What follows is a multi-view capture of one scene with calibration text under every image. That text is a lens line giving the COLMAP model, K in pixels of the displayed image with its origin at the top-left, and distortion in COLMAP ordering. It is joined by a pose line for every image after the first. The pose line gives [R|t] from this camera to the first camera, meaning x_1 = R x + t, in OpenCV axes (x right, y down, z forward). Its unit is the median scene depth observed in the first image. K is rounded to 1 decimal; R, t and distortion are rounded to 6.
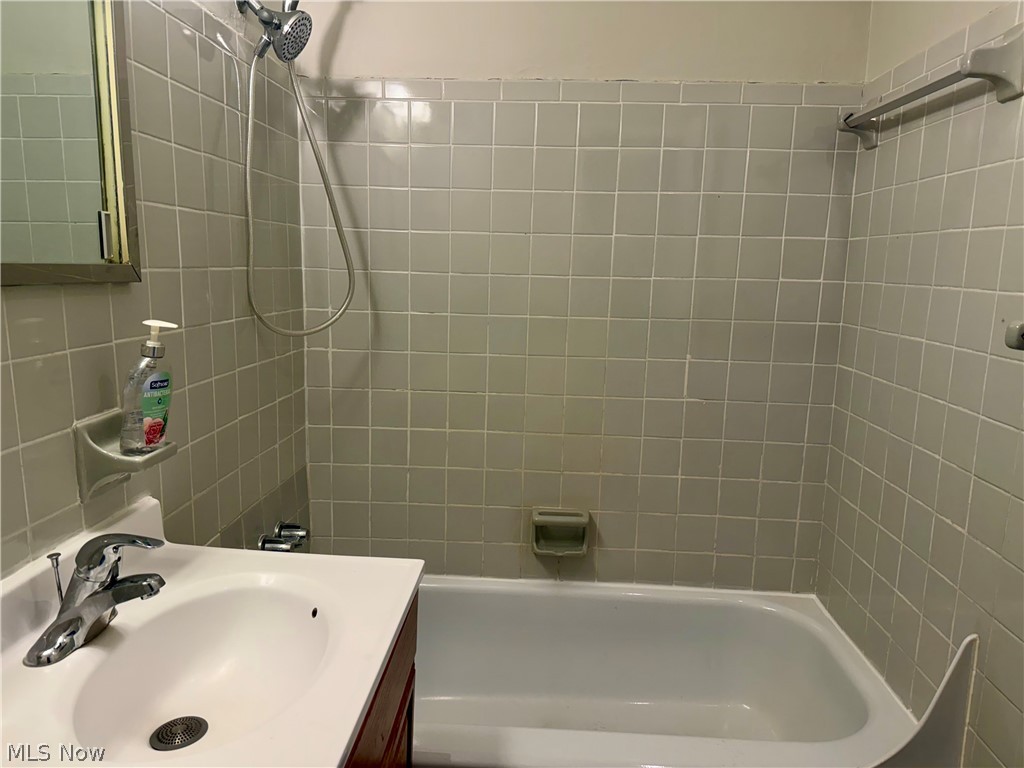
lens RADIAL K [[710.2, 0, 512.0], [0, 710.2, 384.0], [0, 0, 1]] dist [0.109876, -0.131181]
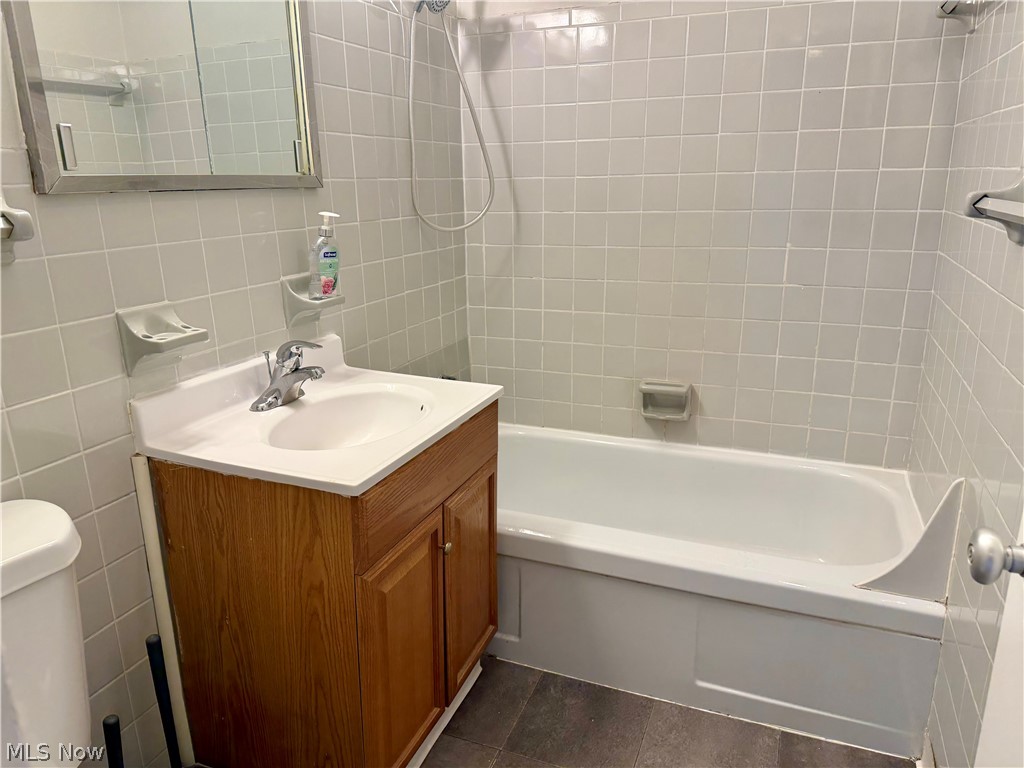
lens RADIAL K [[720.7, 0, 520.8], [0, 720.7, 382.5], [0, 0, 1]] dist [0.043665, -0.044337]
pose [[0.947779, 0.046506, -0.315518, 0.227837], [-0.013092, 0.994151, 0.107207, 0.058097], [0.318658, -0.097478, 0.942844, -0.199179]]
